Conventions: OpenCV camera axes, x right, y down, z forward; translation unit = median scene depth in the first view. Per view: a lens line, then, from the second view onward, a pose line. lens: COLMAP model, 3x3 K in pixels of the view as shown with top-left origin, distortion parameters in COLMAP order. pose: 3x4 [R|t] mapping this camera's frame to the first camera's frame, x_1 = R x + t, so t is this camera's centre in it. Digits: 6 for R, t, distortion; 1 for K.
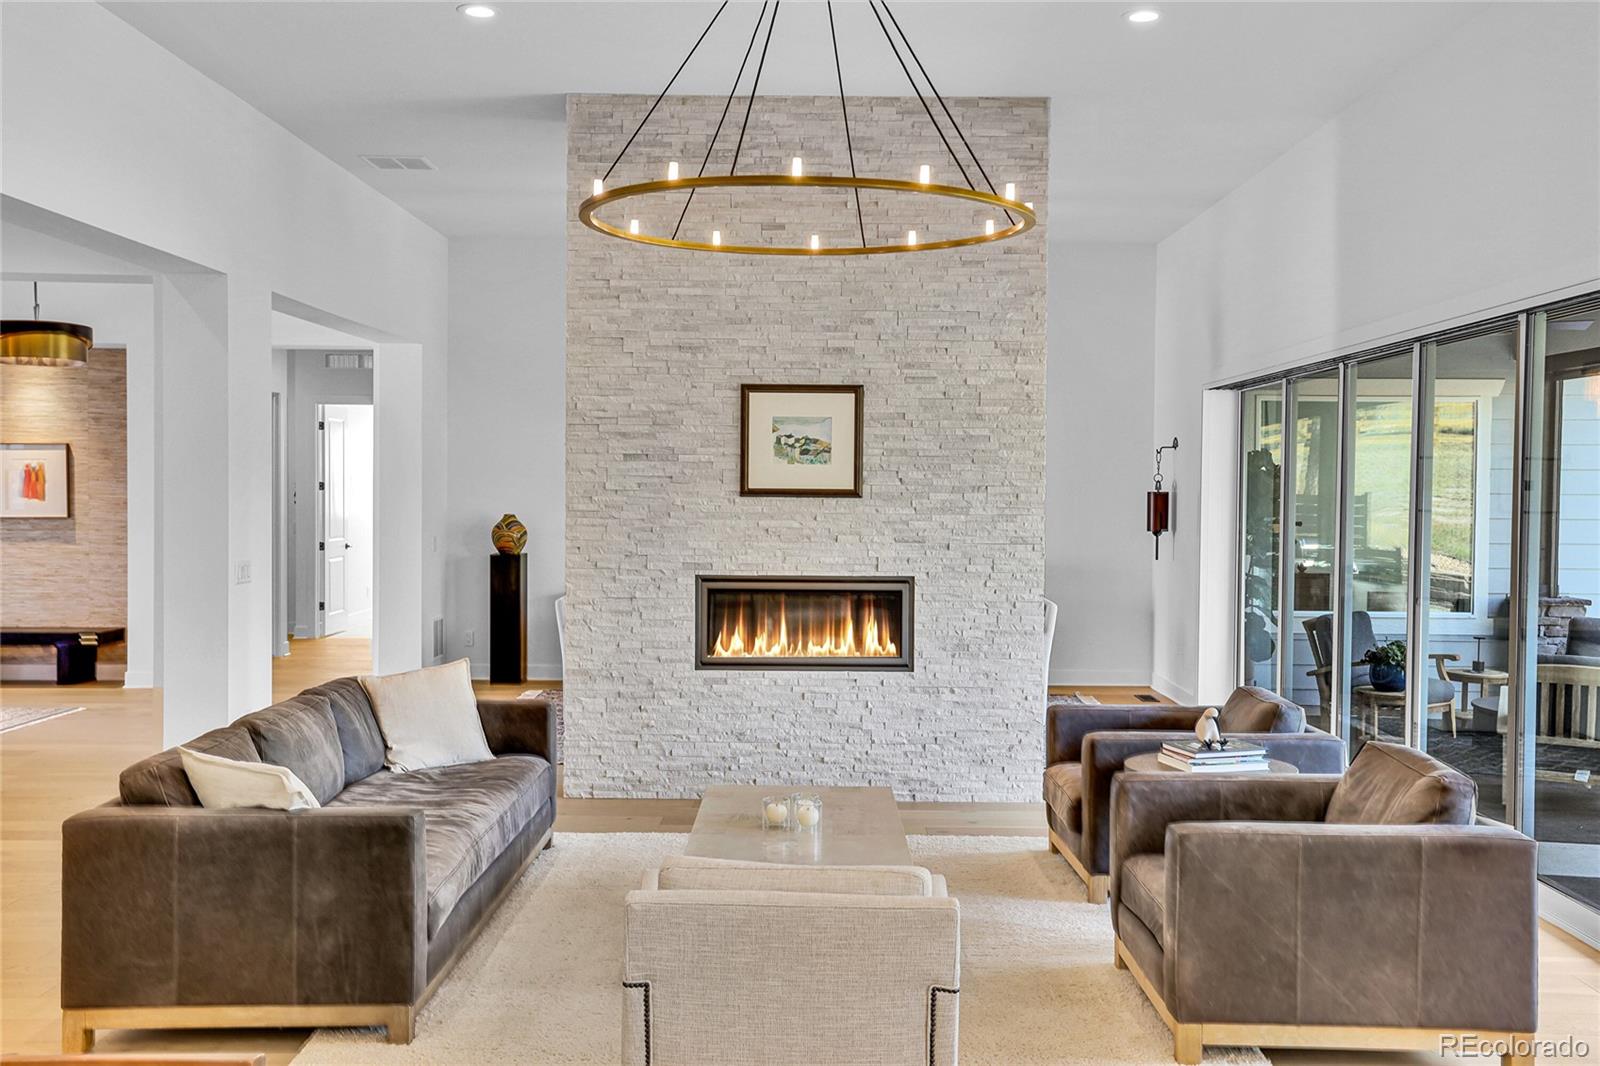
lens RADIAL K [[1512.7, 0, 800.0], [0, 1512.7, 533.0], [0, 0, 1]] dist [-0.000269, 0.132833]
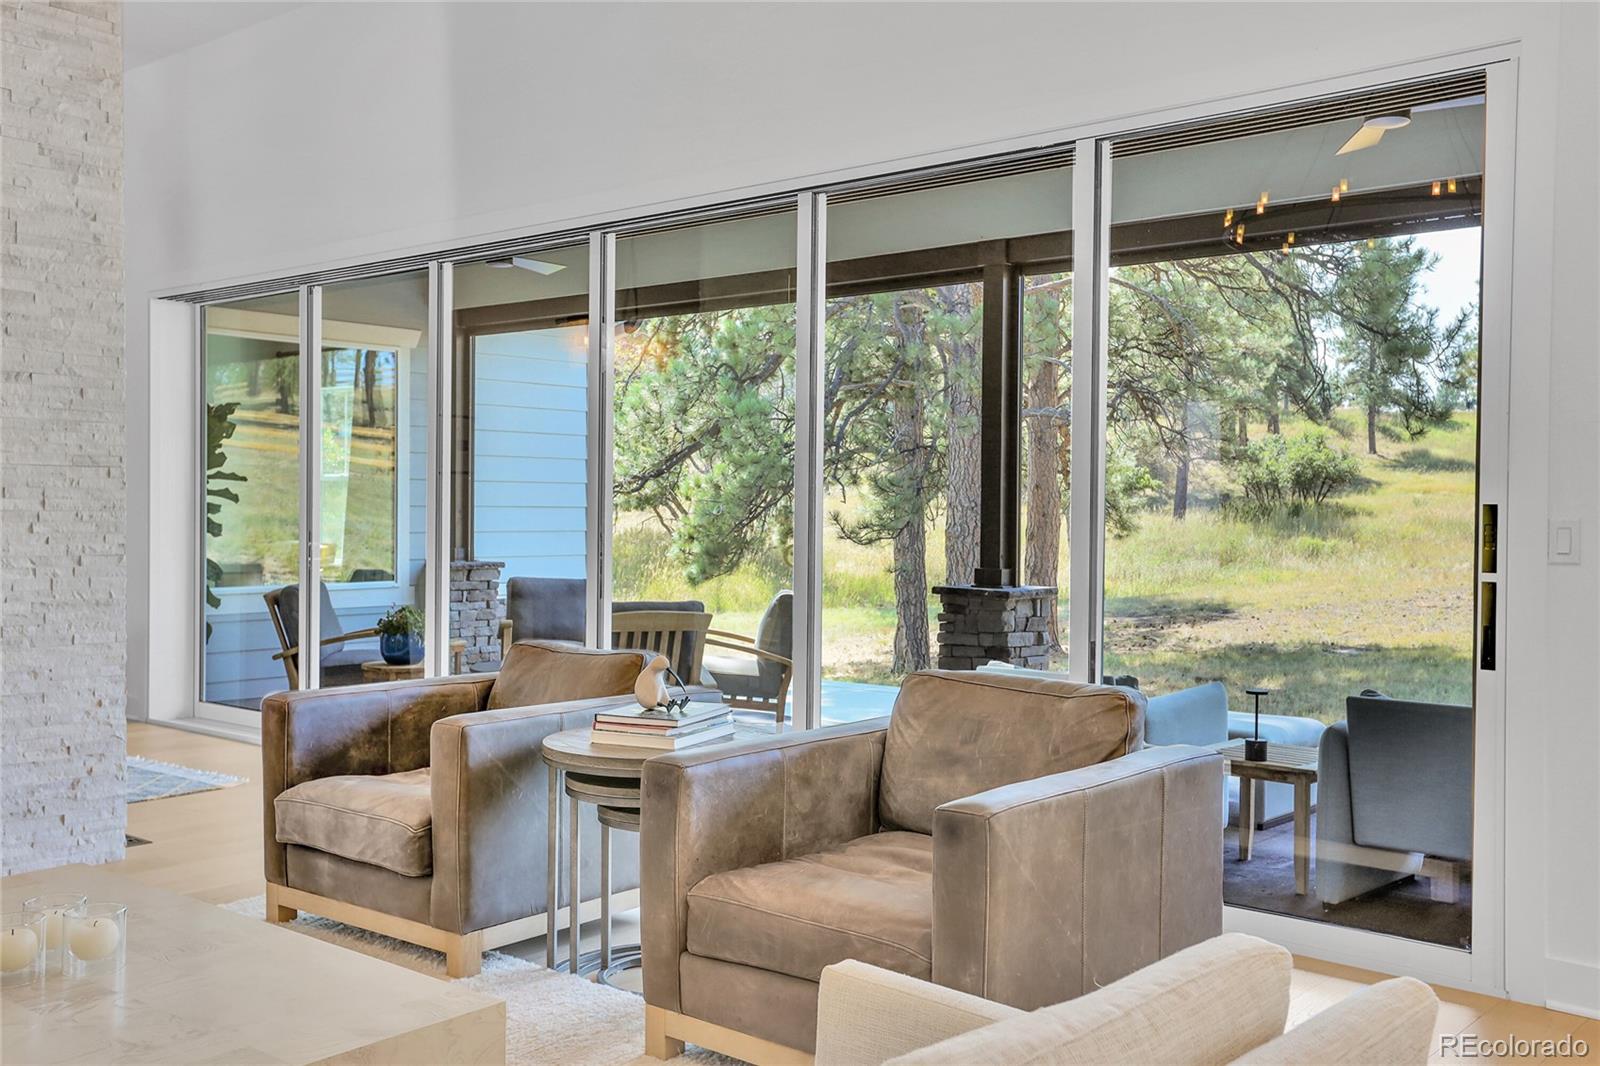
lens RADIAL K [[1512.7, 0, 800.0], [0, 1512.7, 533.0], [0, 0, 1]] dist [-0.000269, 0.132833]
pose [[0.641026, -0.014196, 0.767388, -0.159499], [0.019725, 0.999803, 0.002019, 0.040457], [-0.767266, 0.013842, 0.641180, 0.347348]]
